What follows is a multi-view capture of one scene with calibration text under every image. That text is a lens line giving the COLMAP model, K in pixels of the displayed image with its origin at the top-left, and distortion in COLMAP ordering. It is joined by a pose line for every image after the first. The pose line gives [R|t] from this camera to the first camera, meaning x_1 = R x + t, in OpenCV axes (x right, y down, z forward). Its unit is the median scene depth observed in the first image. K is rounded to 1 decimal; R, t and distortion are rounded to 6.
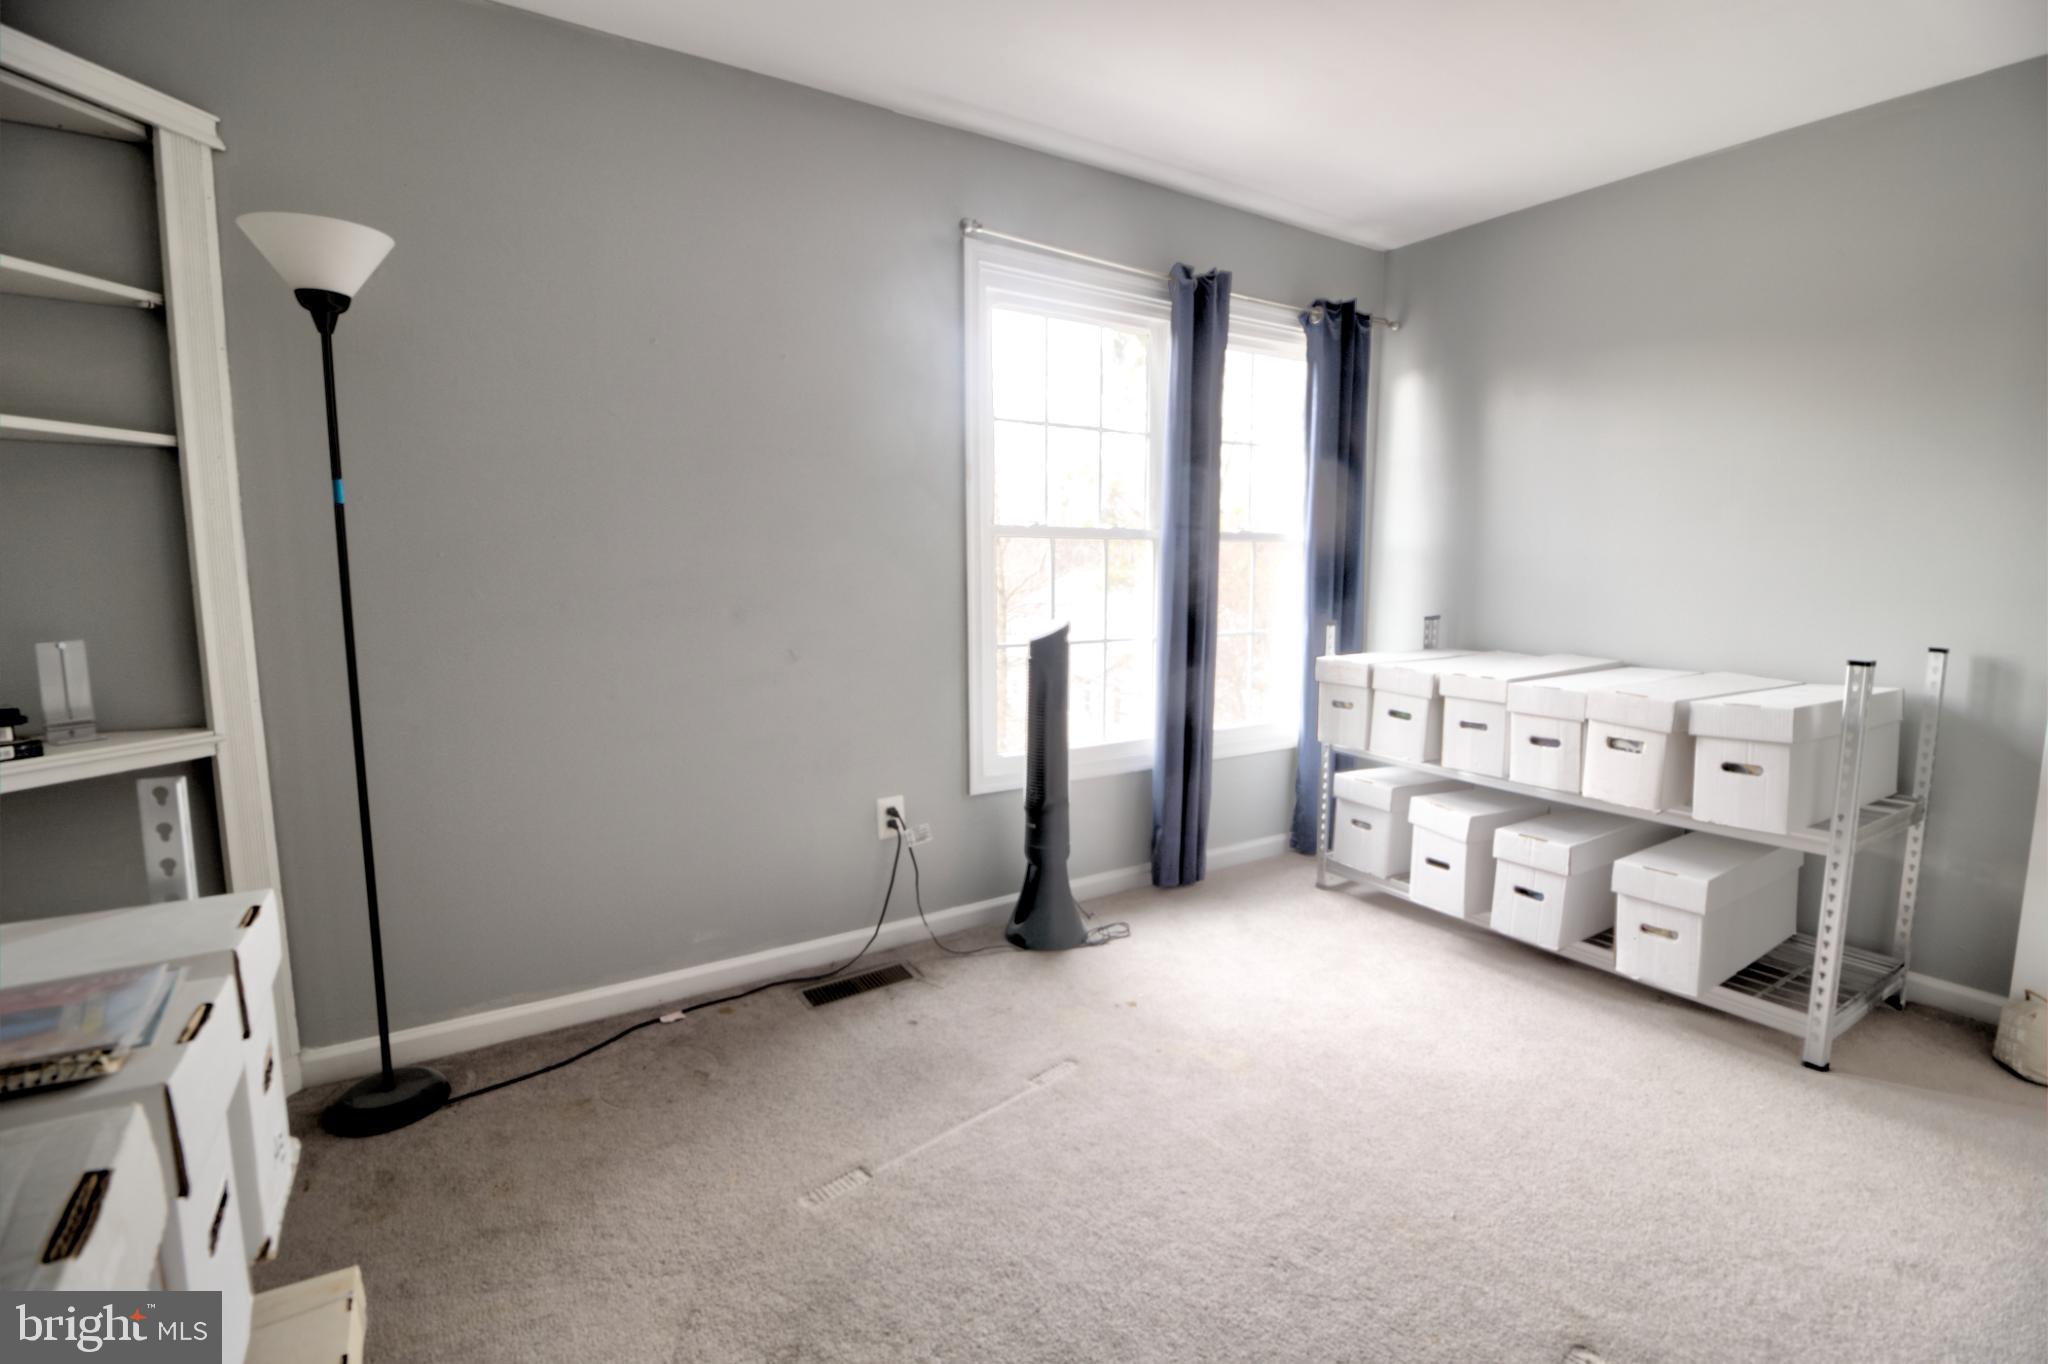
lens RADIAL K [[948.3, 0, 1033.9], [0, 948.3, 667.6], [0, 0, 1]] dist [-0.013264, -0.000657]
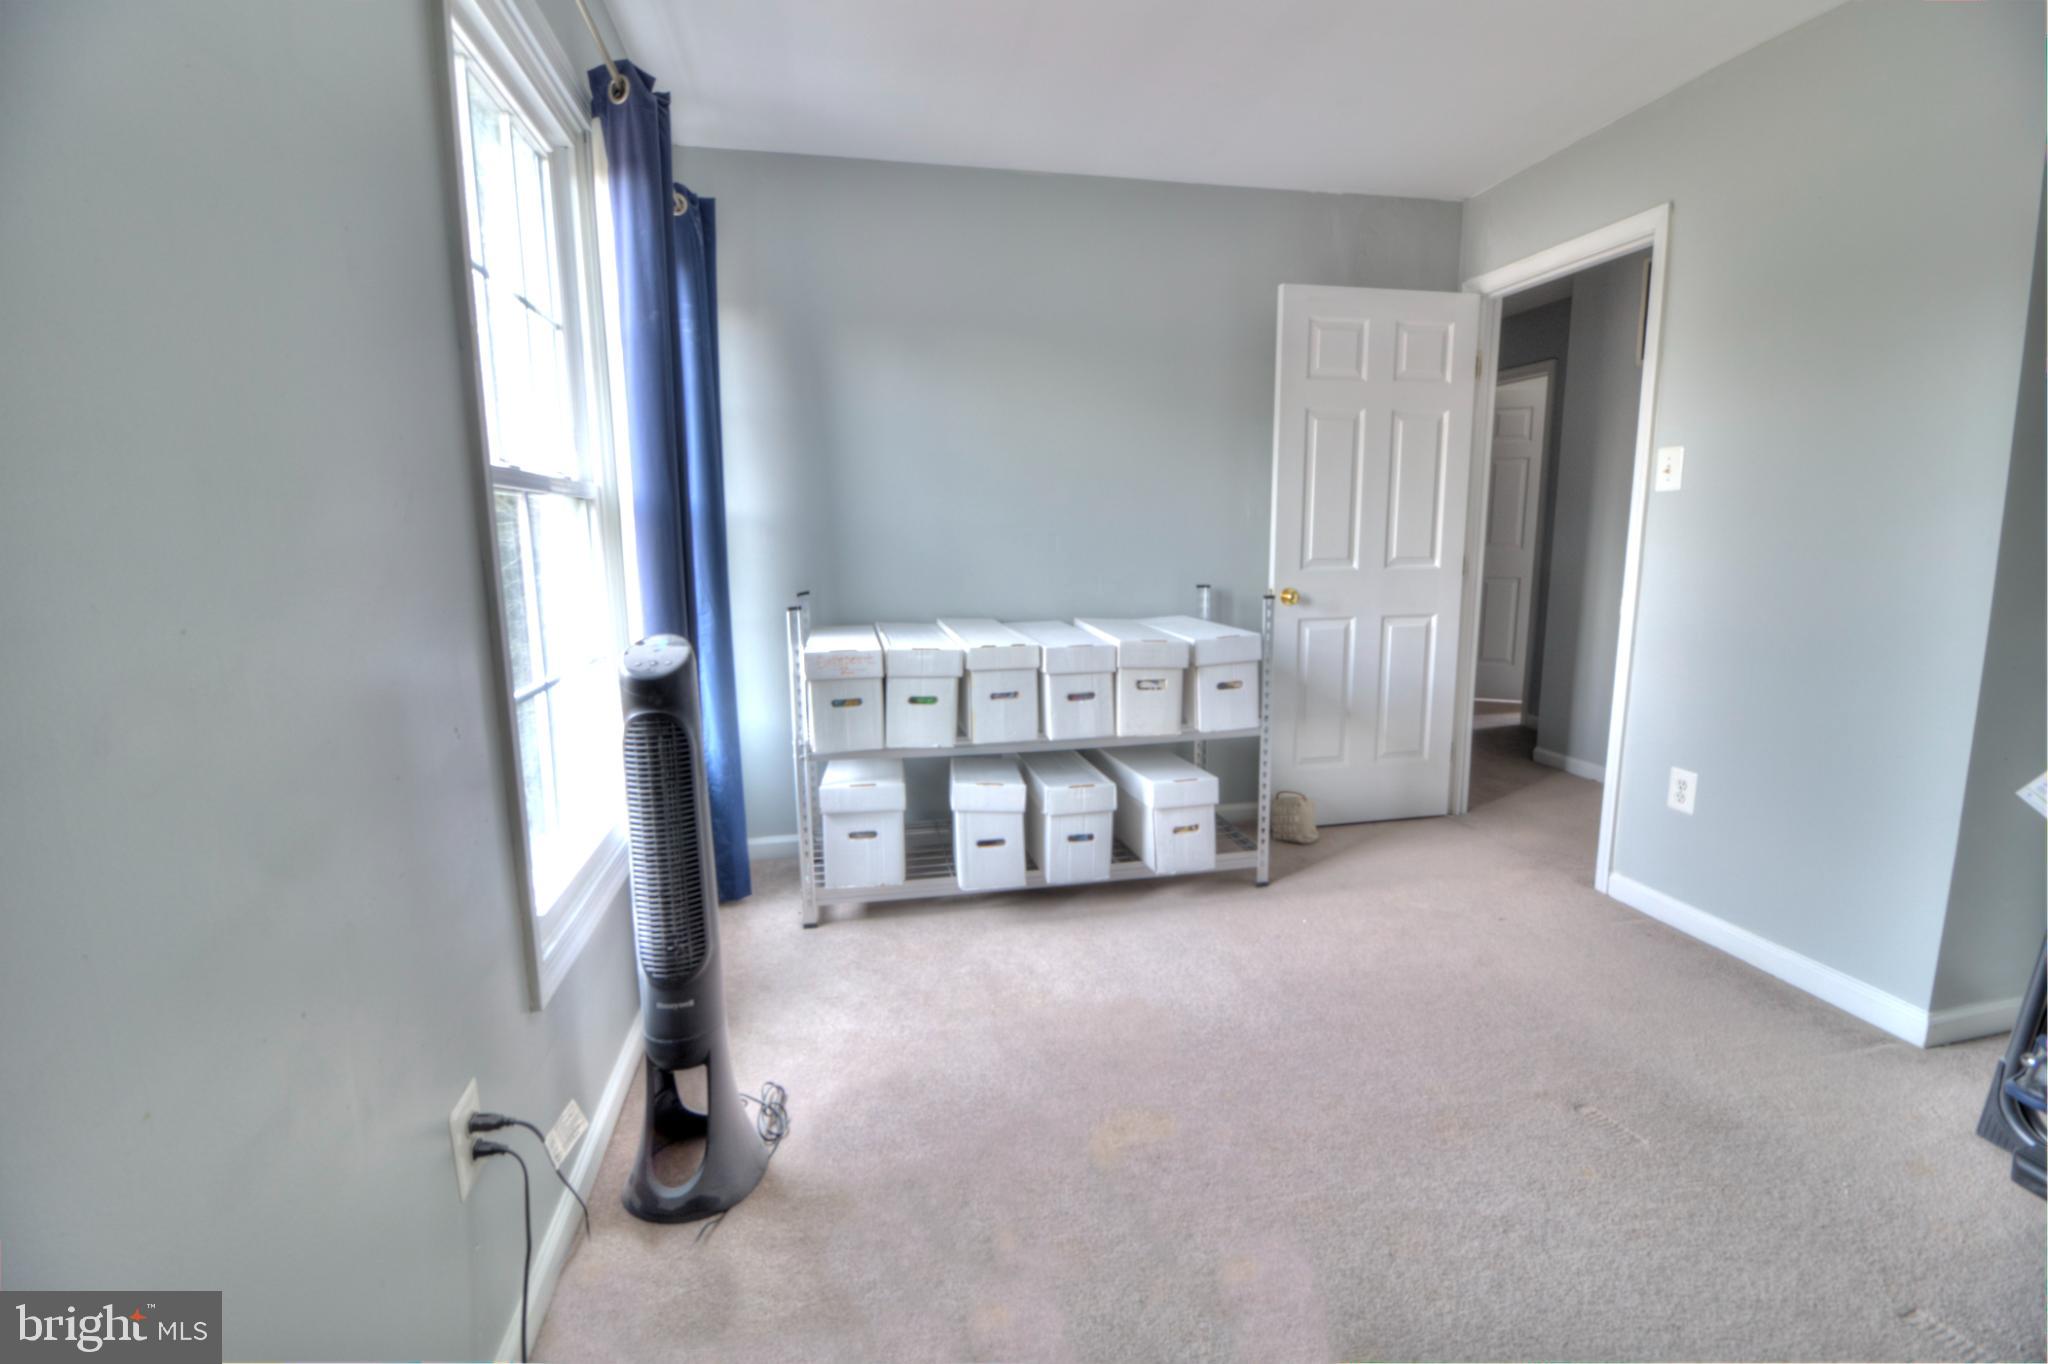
lens RADIAL K [[948.3, 0, 1033.9], [0, 948.3, 667.6], [0, 0, 1]] dist [-0.013264, -0.000657]
pose [[0.372796, -0.152837, 0.915240, -0.460374], [0.117356, 0.986188, 0.116883, -0.085904], [-0.920462, 0.063835, 0.385583, 0.627966]]
